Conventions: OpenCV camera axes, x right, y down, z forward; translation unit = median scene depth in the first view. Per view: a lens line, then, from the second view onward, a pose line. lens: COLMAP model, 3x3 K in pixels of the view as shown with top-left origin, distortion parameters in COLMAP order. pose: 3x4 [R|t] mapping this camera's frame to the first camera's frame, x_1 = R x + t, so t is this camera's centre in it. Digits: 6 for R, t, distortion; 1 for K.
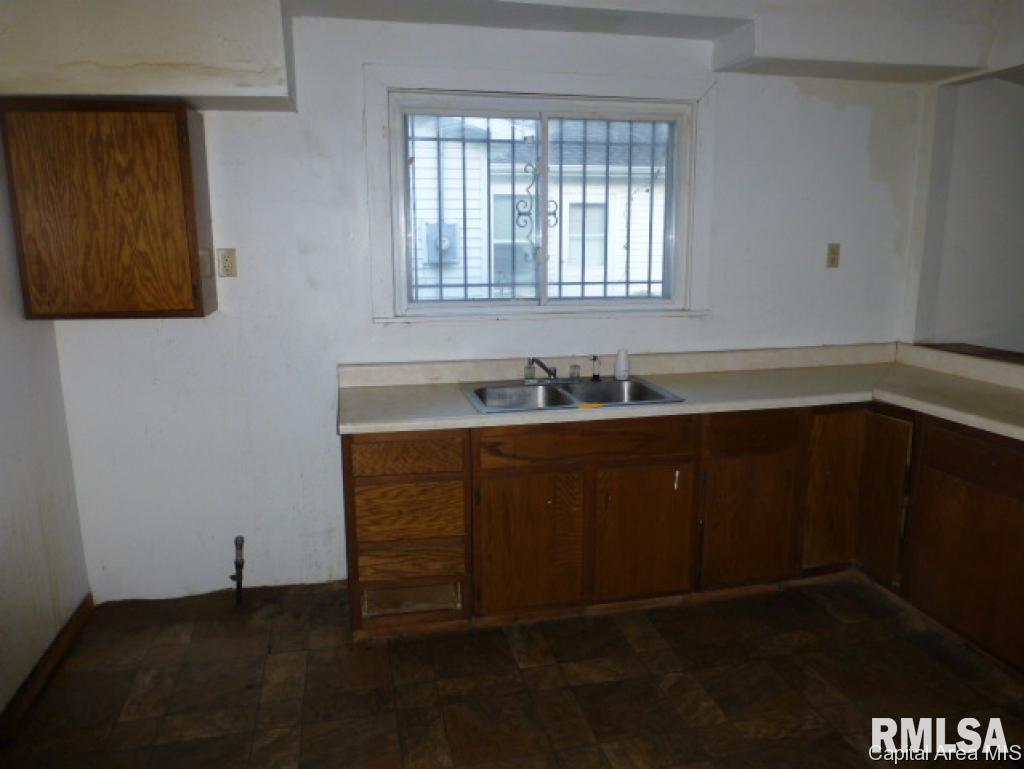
lens RADIAL K [[732.7, 0, 509.0], [0, 732.7, 394.1], [0, 0, 1]] dist [-0.026912, 0.002154]
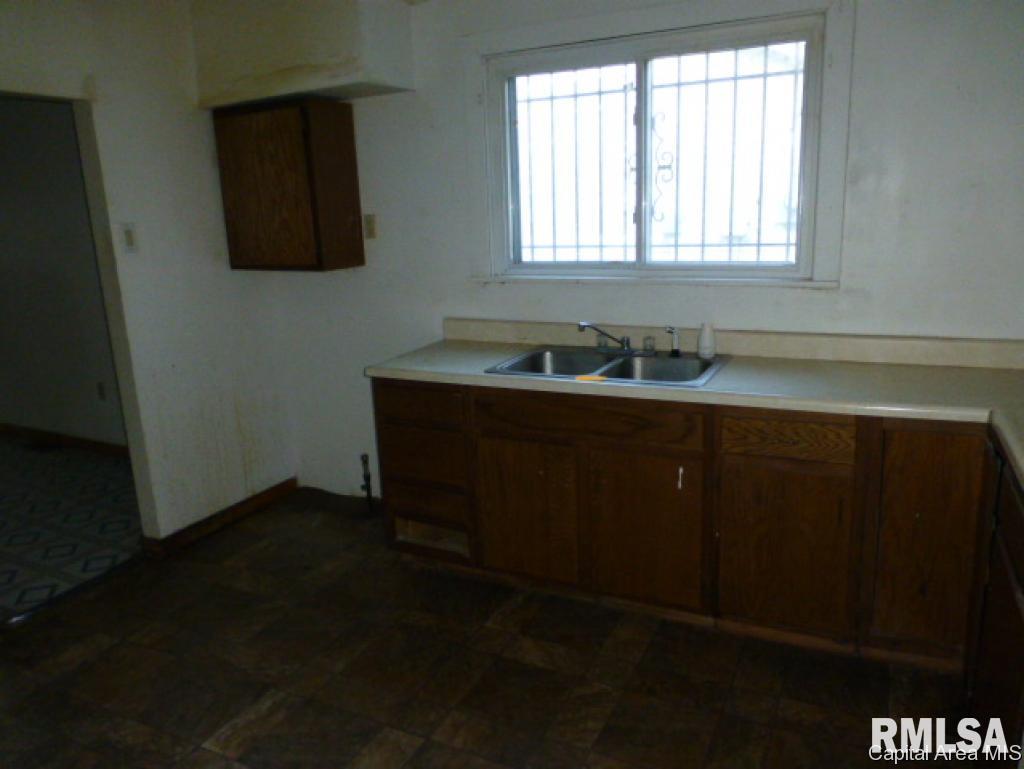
lens RADIAL K [[745.0, 0, 512.0], [0, 745.0, 384.5], [0, 0, 1]] dist [-0.009283, -0.005835]
pose [[0.777566, 0.122250, -0.616804, 0.581652], [-0.095001, 0.992499, 0.076951, -0.038512], [0.621584, -0.001237, 0.783347, 0.188983]]
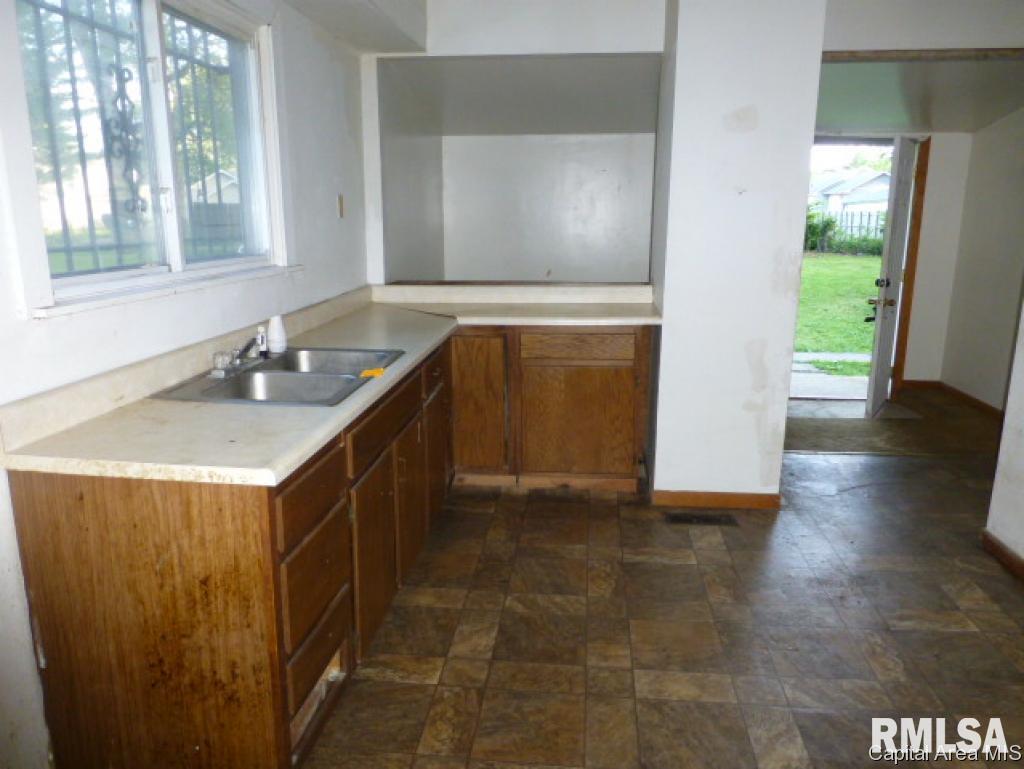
lens RADIAL K [[745.0, 0, 512.0], [0, 745.0, 384.5], [0, 0, 1]] dist [-0.009283, -0.005835]
pose [[0.321911, -0.209205, 0.923367, -0.615655], [0.189629, 0.969766, 0.153607, -0.071510], [-0.927585, 0.125650, 0.351850, 0.512183]]
